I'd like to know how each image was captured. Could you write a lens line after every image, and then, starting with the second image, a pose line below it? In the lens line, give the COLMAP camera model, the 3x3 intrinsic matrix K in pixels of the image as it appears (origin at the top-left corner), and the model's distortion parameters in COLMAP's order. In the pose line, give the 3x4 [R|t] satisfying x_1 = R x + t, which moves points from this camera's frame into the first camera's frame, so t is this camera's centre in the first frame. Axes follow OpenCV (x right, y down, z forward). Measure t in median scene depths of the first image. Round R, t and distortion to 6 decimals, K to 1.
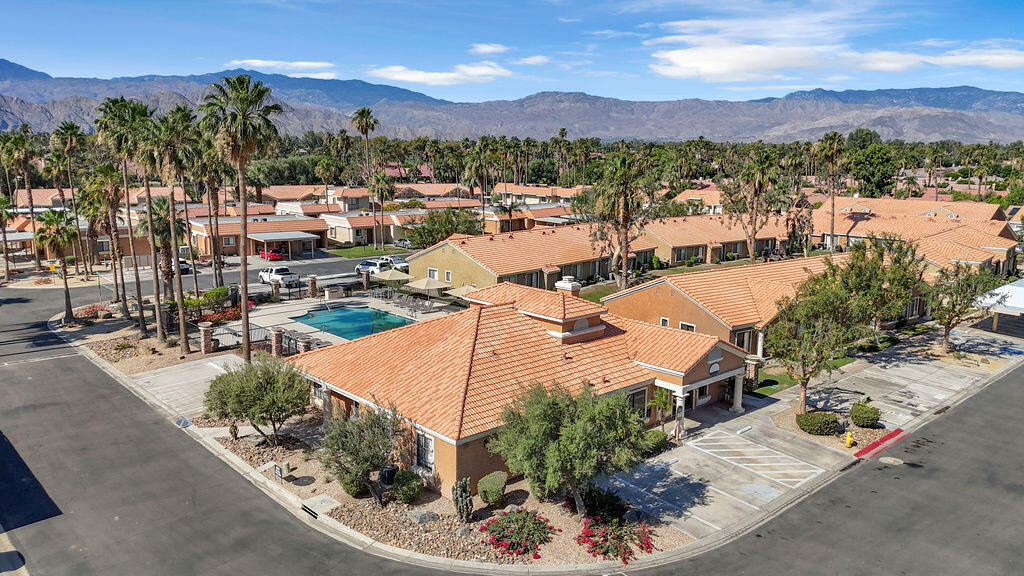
lens RADIAL K [[736.5, 0, 512.0], [0, 736.5, 288.0], [0, 0, 1]] dist [0.003936, -0.001846]
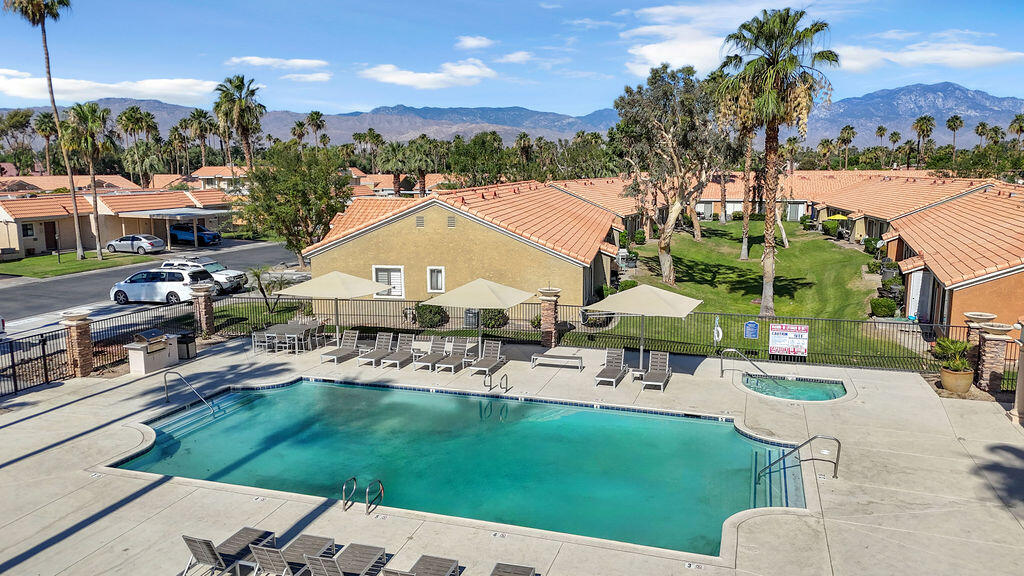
lens RADIAL K [[736.5, 0, 512.0], [0, 736.5, 288.0], [0, 0, 1]] dist [0.003936, -0.001846]
pose [[0.858234, -0.102165, 0.502988, -0.193449], [0.107996, 0.993995, 0.017625, -0.009391], [-0.501768, 0.039194, 0.864114, 0.424264]]
